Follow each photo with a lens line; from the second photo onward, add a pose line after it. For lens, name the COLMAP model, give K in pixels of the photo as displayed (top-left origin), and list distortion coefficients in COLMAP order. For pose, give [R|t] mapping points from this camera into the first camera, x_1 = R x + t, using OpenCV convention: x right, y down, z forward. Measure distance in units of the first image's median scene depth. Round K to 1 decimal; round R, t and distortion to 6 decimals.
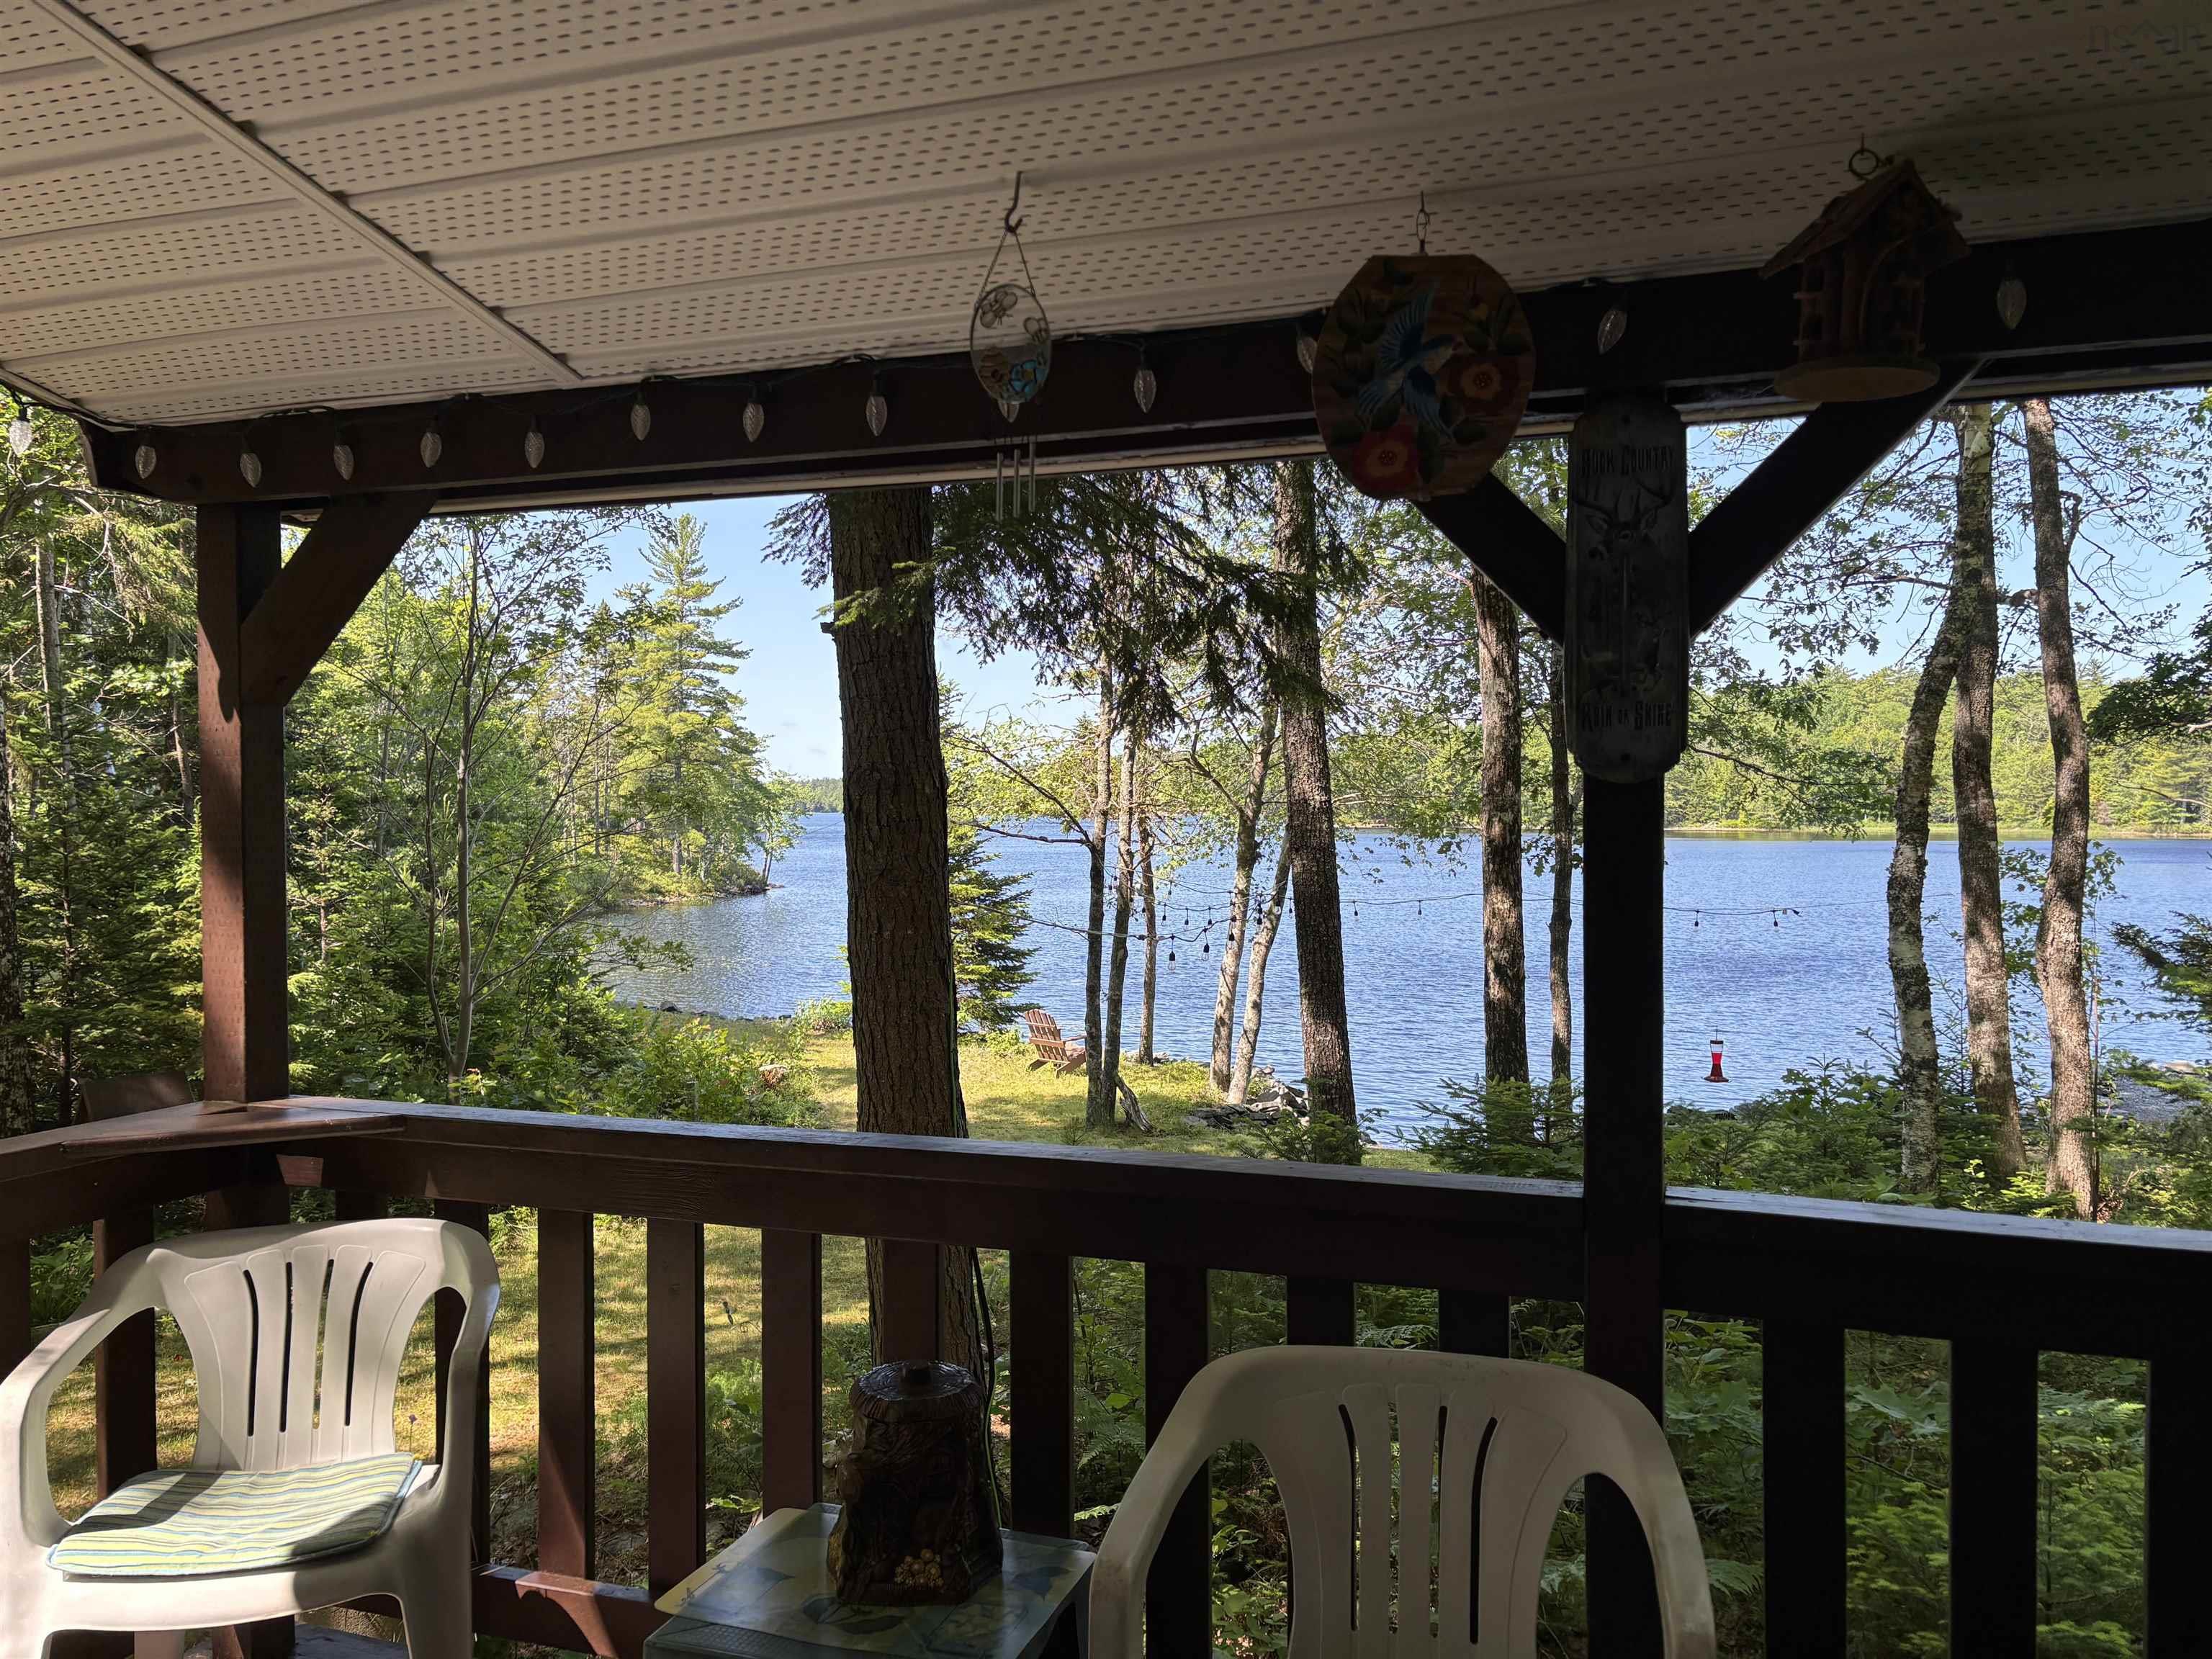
lens RADIAL K [[1644.8, 0, 1101.8], [0, 1644.8, 822.7], [0, 0, 1]] dist [0.032274, -0.009459]
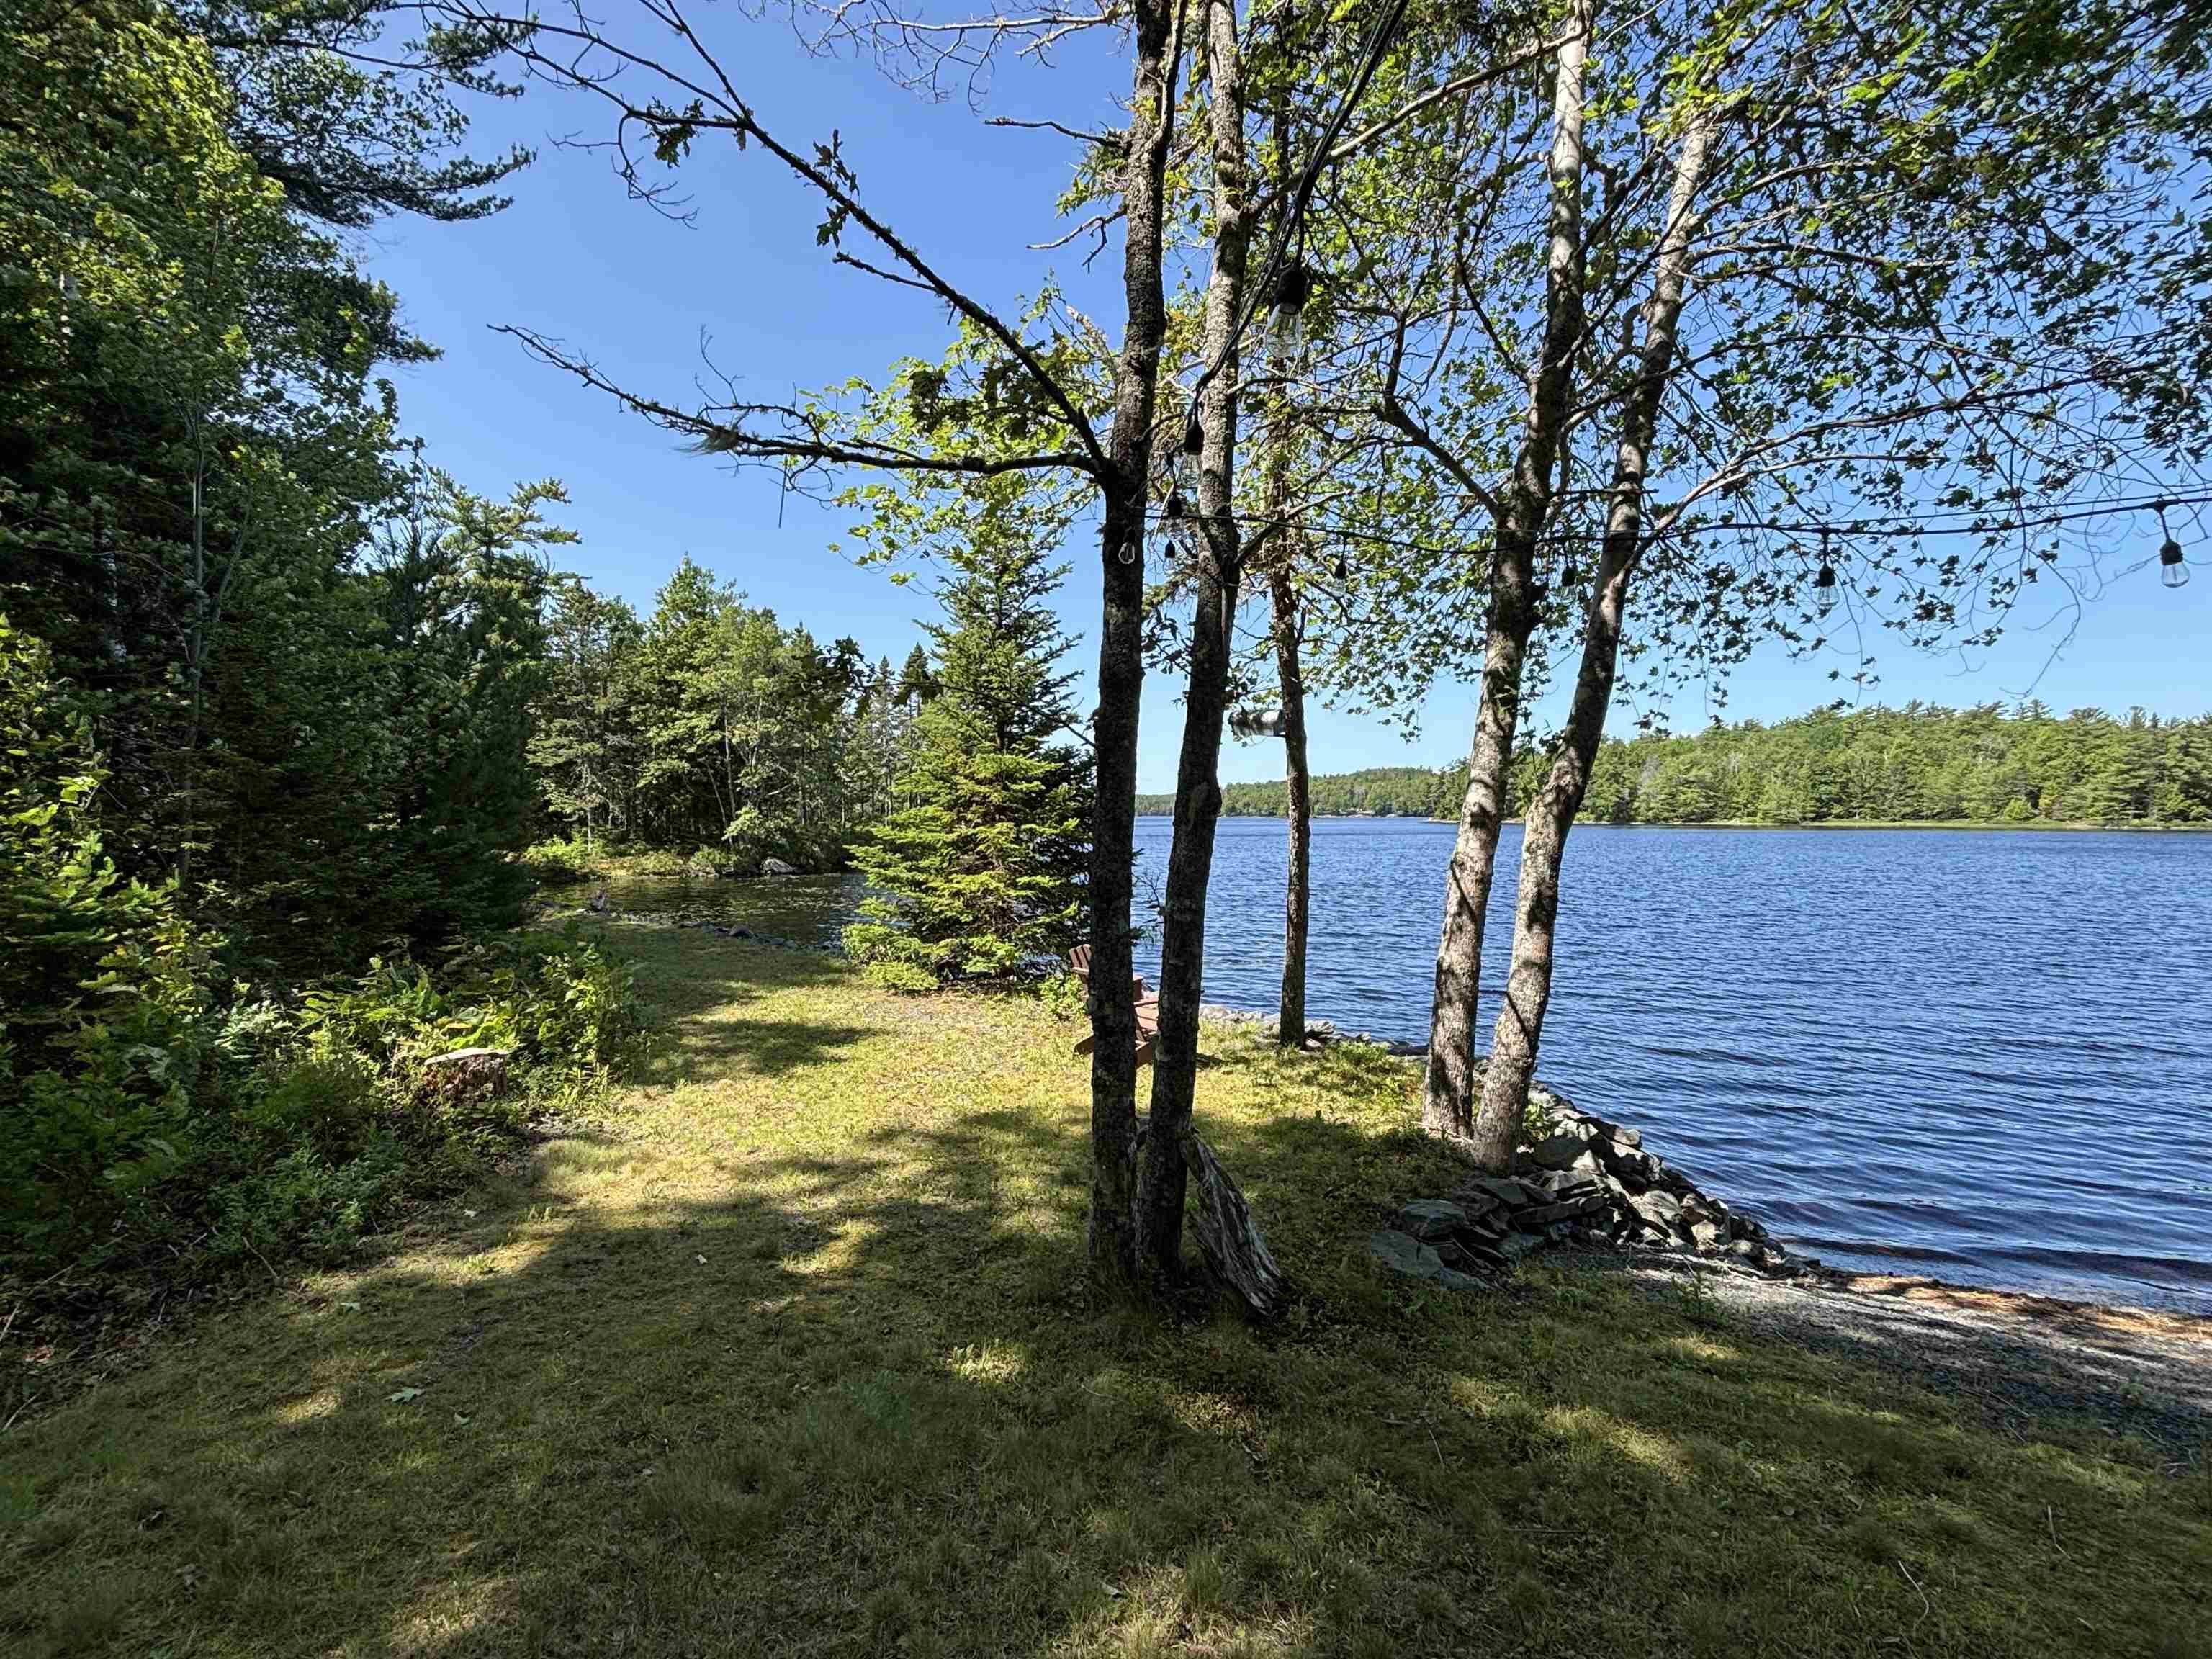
lens RADIAL K [[1068.1, 0, 1092.1], [0, 1068.1, 831.0], [0, 0, 1]] dist [0.001023, -0.004149]
pose [[0.984256, 0.002173, -0.176737, 0.029272], [-0.000986, 0.999976, 0.006803, 0.085223], [0.176748, -0.006522, 0.984235, 0.757830]]
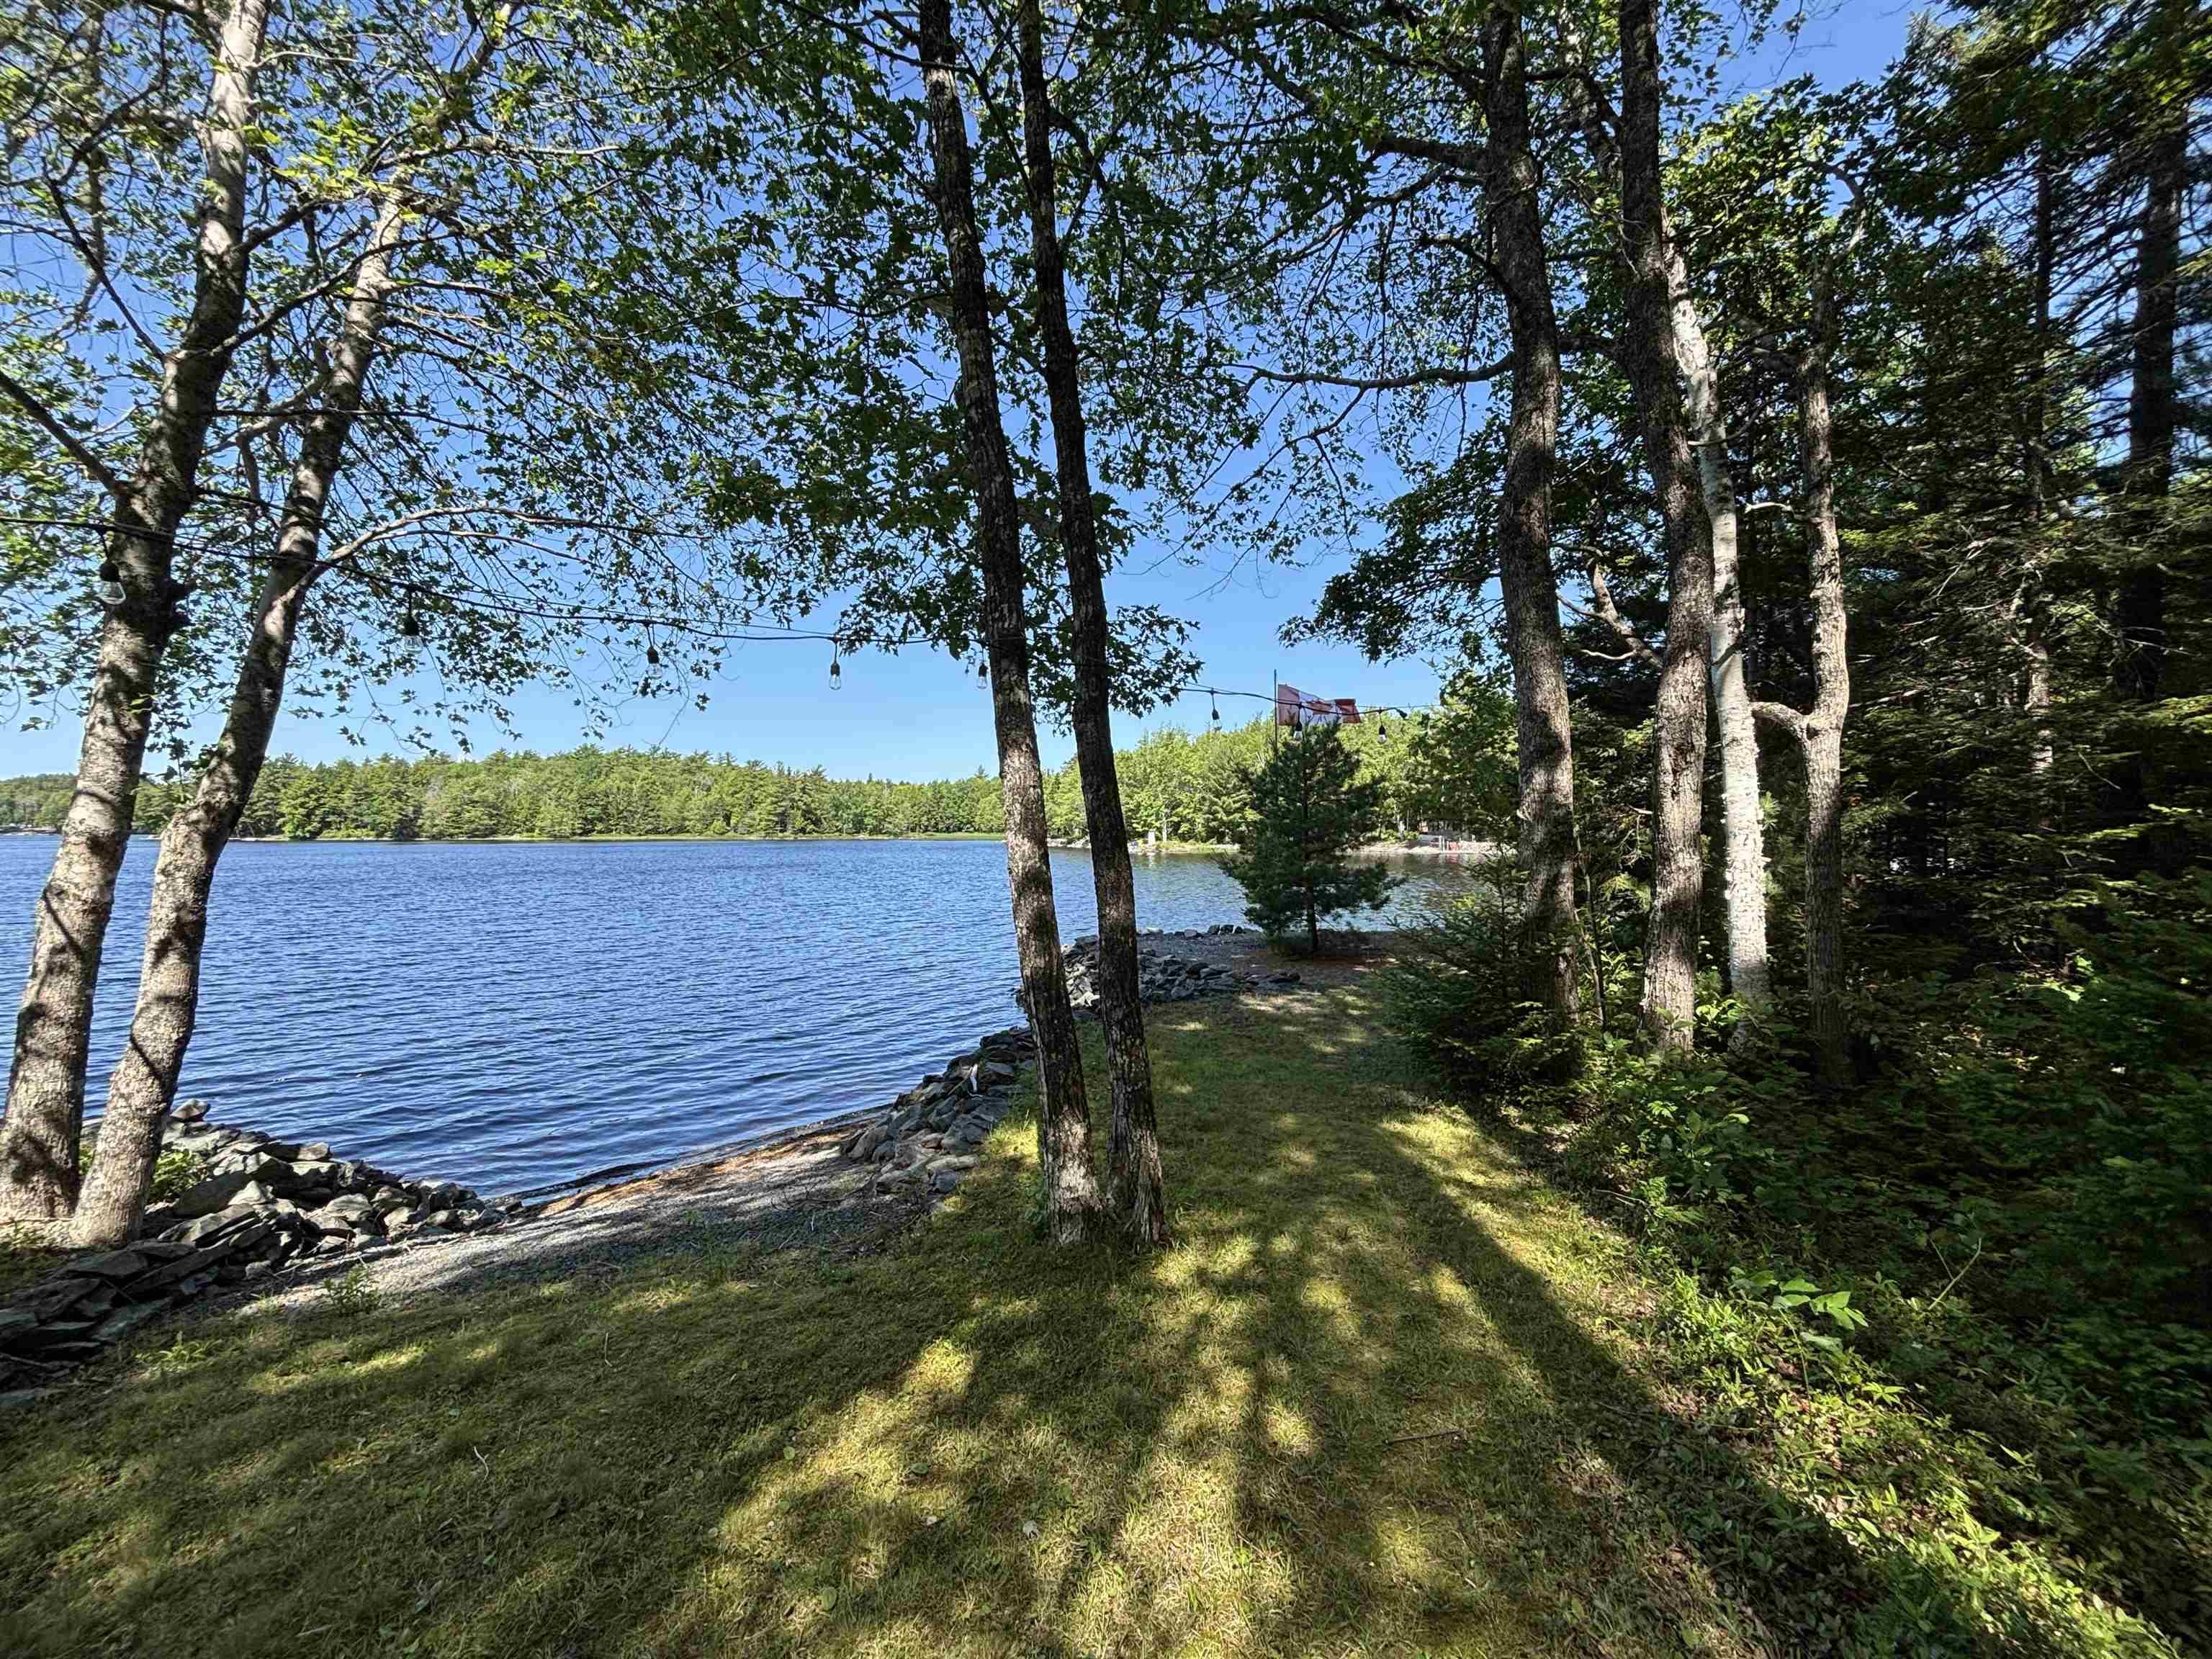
lens RADIAL K [[888.2, 0, 1122.3], [0, 888.2, 829.0], [0, 0, 1]] dist [-0.011229, -0.000210]
pose [[0.570602, -0.001606, 0.821225, 0.054378], [0.009758, 0.999941, -0.004824, 0.084852], [-0.821169, 0.010767, 0.570583, 0.747125]]
